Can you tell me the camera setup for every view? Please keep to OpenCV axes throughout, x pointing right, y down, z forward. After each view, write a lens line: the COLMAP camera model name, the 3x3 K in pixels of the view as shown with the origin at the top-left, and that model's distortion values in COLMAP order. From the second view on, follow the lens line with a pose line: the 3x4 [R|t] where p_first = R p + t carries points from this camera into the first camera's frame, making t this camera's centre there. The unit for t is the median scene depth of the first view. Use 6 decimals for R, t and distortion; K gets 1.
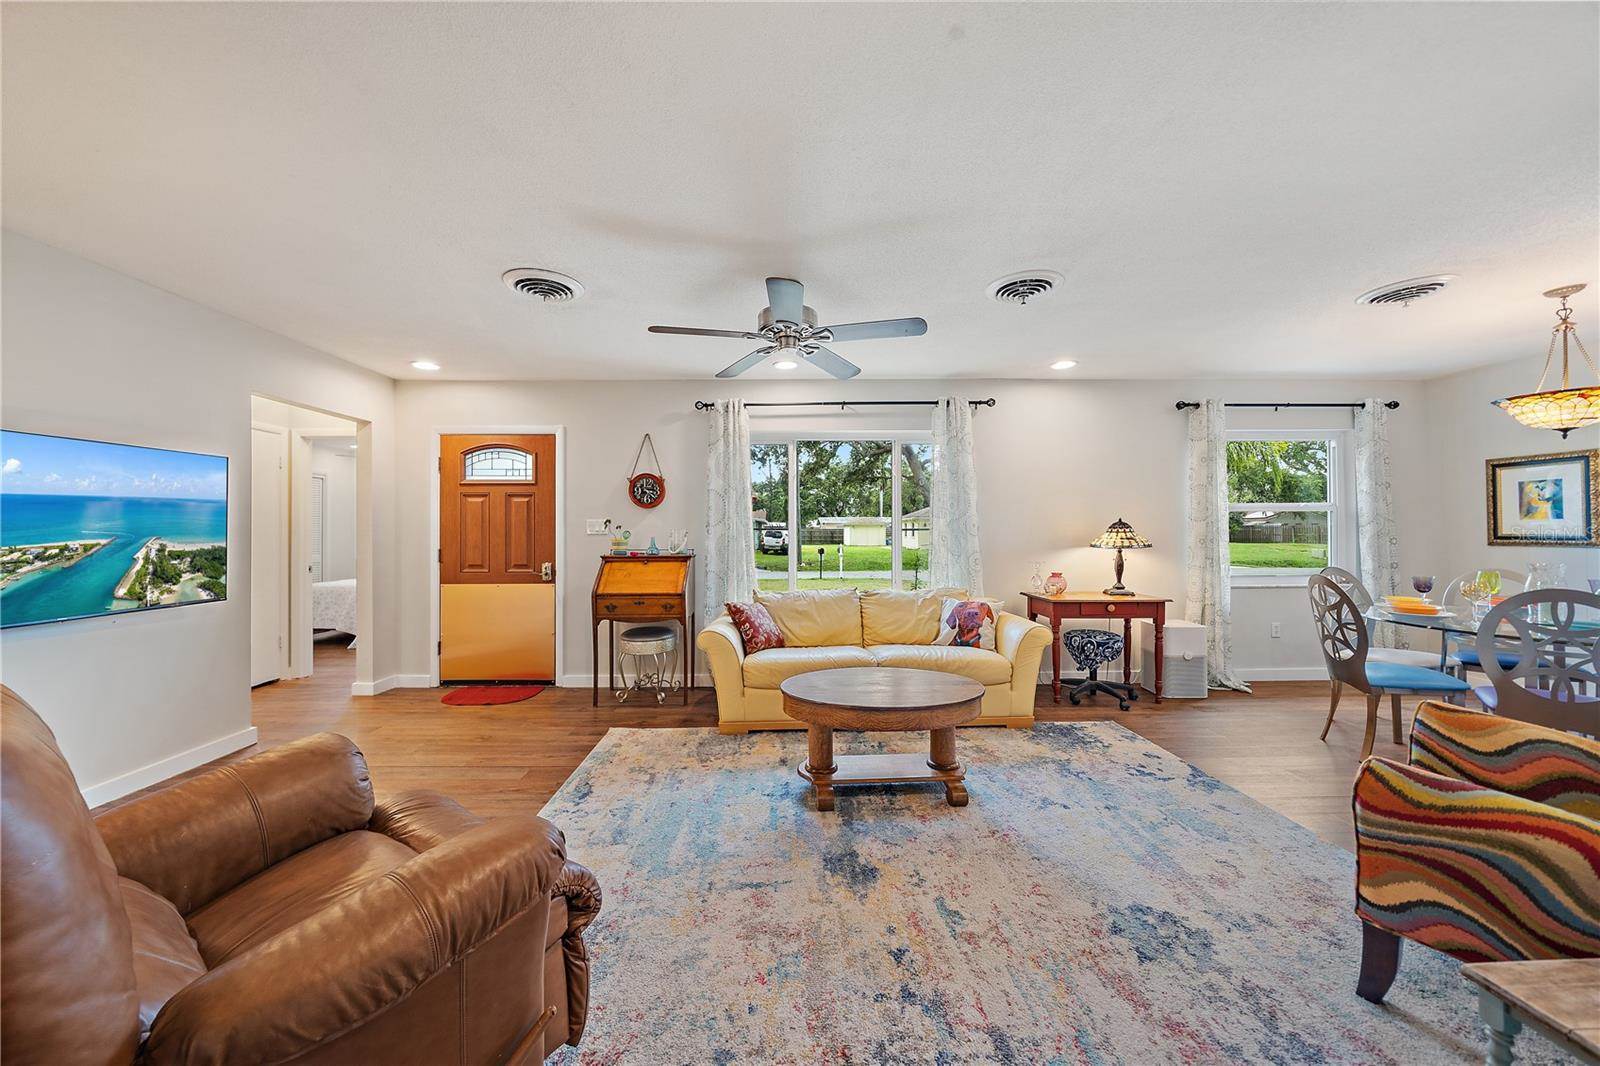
lens RADIAL K [[555.1, 0, 795.1], [0, 555.1, 528.4], [0, 0, 1]] dist [-0.008364, 0.000433]
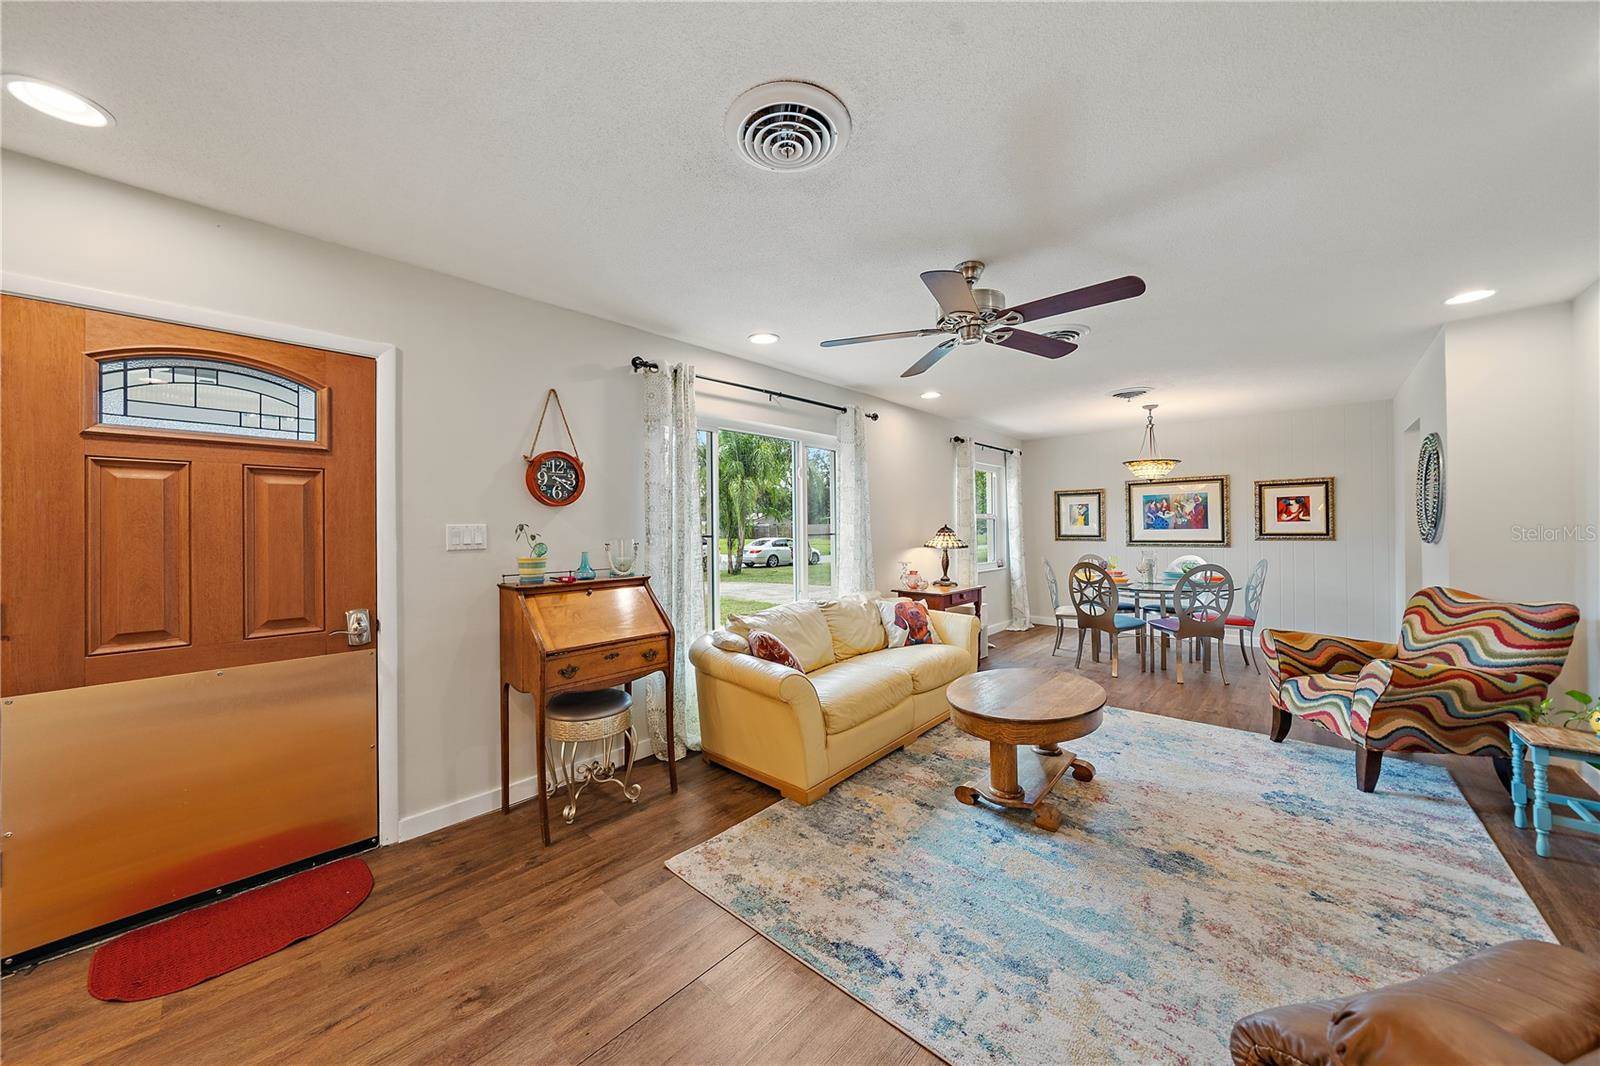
lens RADIAL K [[555.1, 0, 792.4], [0, 555.1, 525.7], [0, 0, 1]] dist [-0.008364, 0.000433]
pose [[0.693298, 0.000685, 0.720651, -0.621184], [0.002496, 0.999991, -0.003352, -0.013386], [-0.720647, 0.004122, 0.693290, 0.423907]]
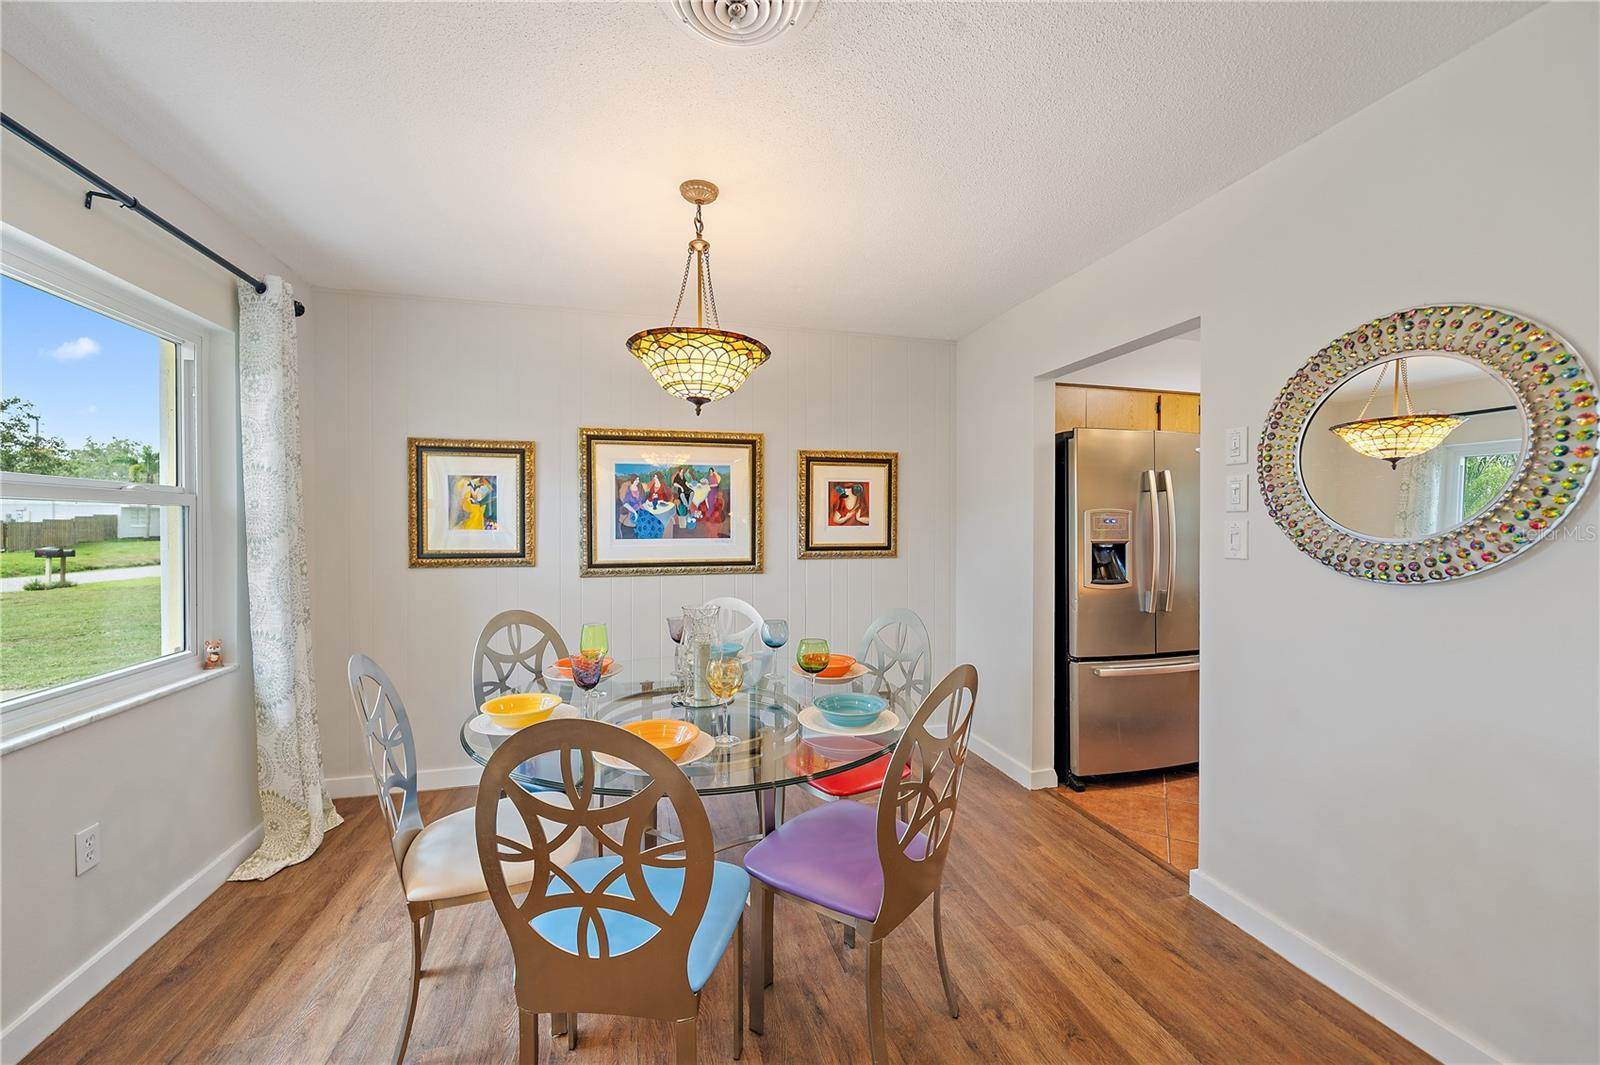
lens RADIAL K [[621.0, 0, 785.2], [0, 621.0, 528.9], [0, 0, 1]] dist [-0.004353, -0.001014]
pose [[-0.219457, 0.002724, 0.975618, 0.485904], [-0.004833, 0.999981, -0.003879, -0.016991], [-0.975610, -0.005566, -0.219440, 0.793778]]
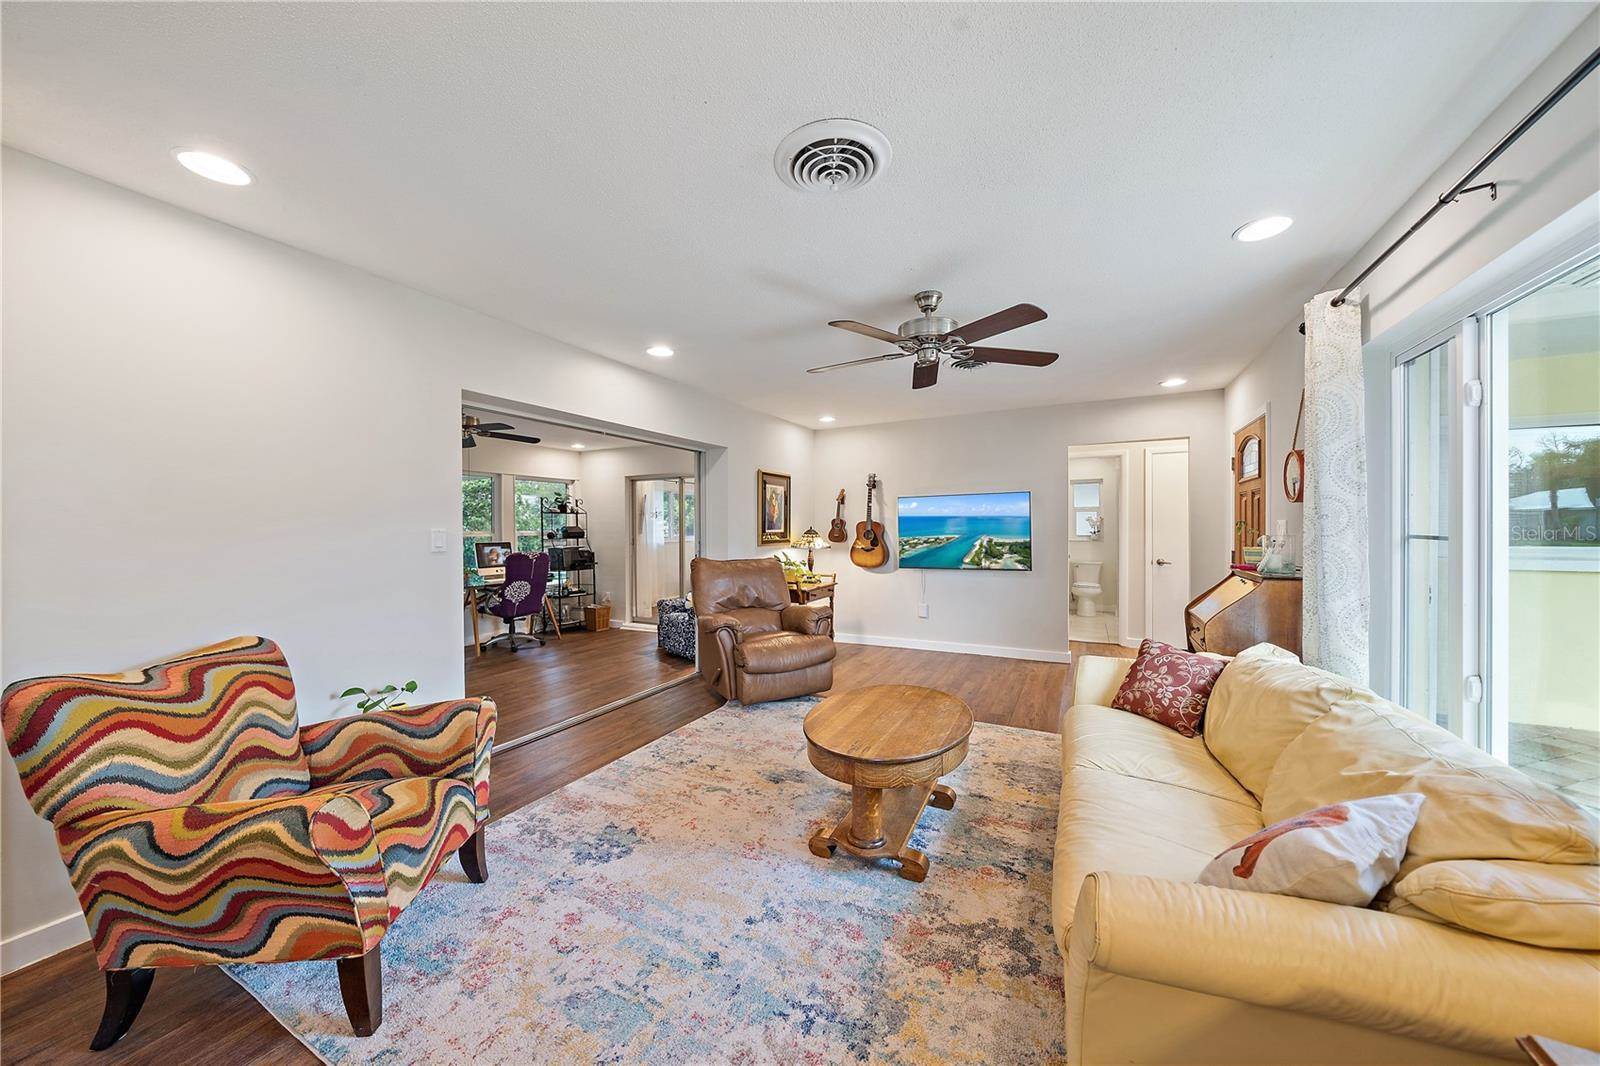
lens RADIAL K [[555.1, 0, 781.3], [0, 555.1, 528.8], [0, 0, 1]] dist [-0.008364, 0.000433]
pose [[-0.504341, 0.010674, -0.863438, 0.721506], [0.010918, 0.999922, 0.005984, -0.020935], [0.863435, -0.006409, -0.504419, 0.921682]]
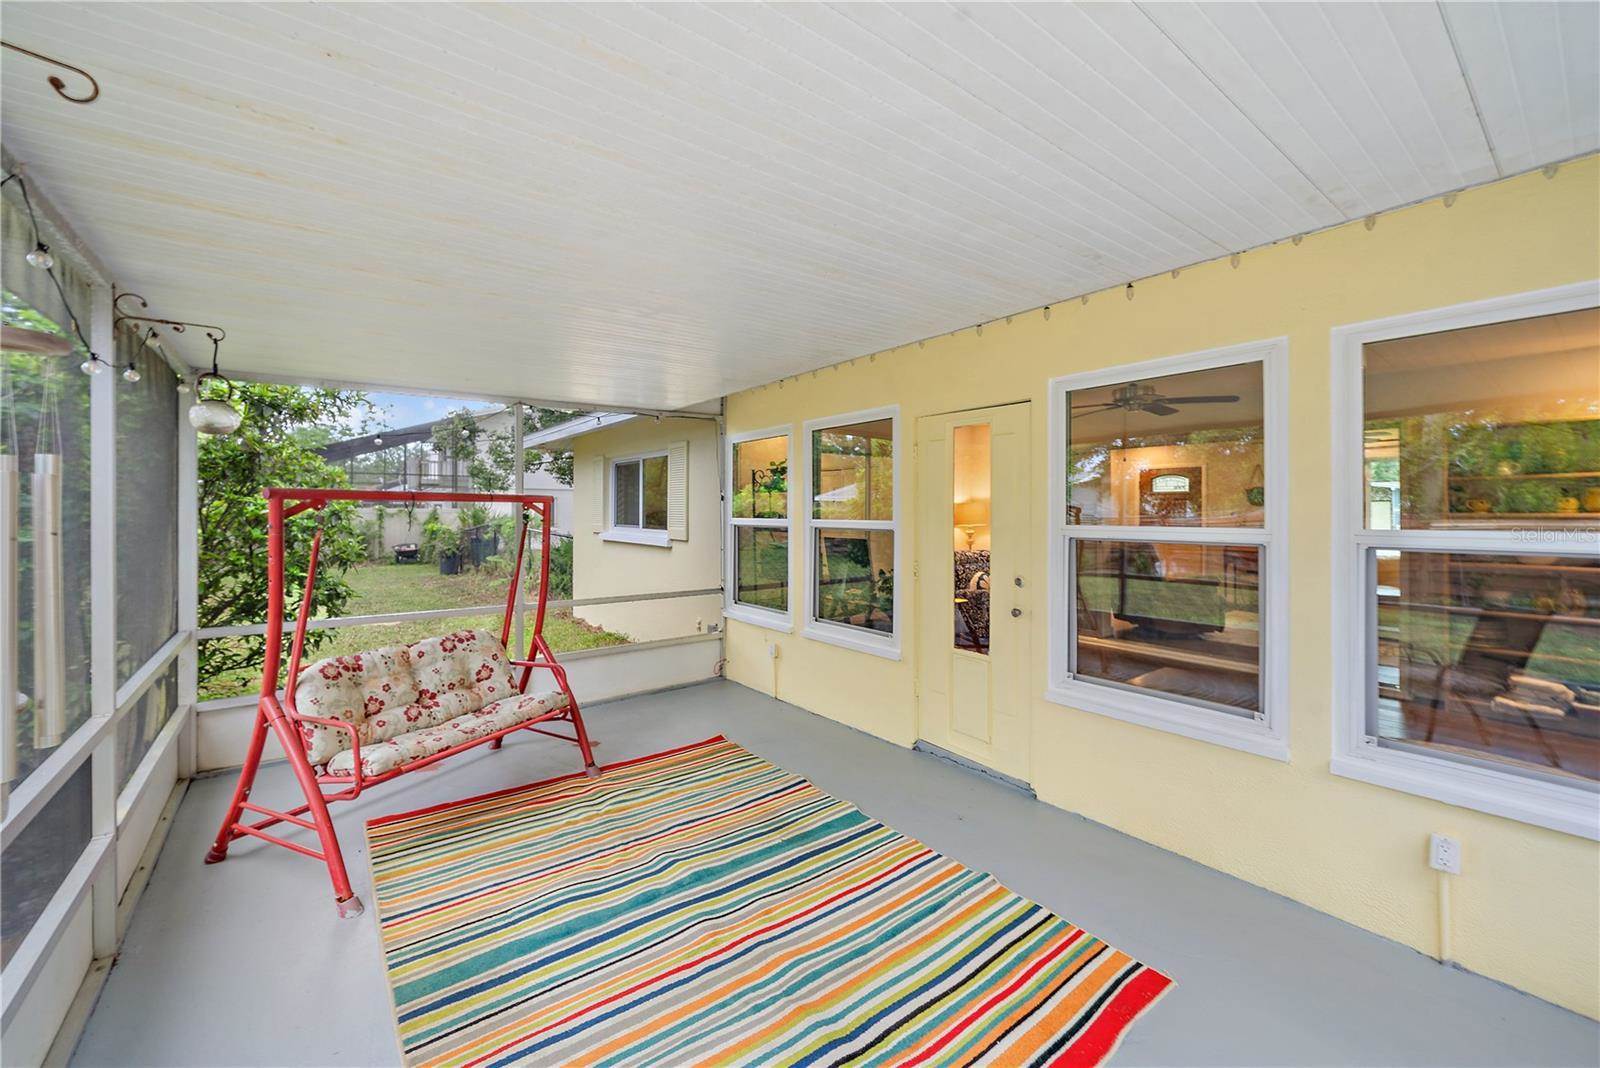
lens RADIAL K [[621.0, 0, 783.3], [0, 621.0, 518.6], [0, 0, 1]] dist [-0.004353, -0.001014]
pose [[0.584005, 0.015514, -0.811602, 0.547896], [0.000868, 0.999805, 0.019736, -0.039359], [0.811750, -0.012230, 0.583877, -1.685103]]
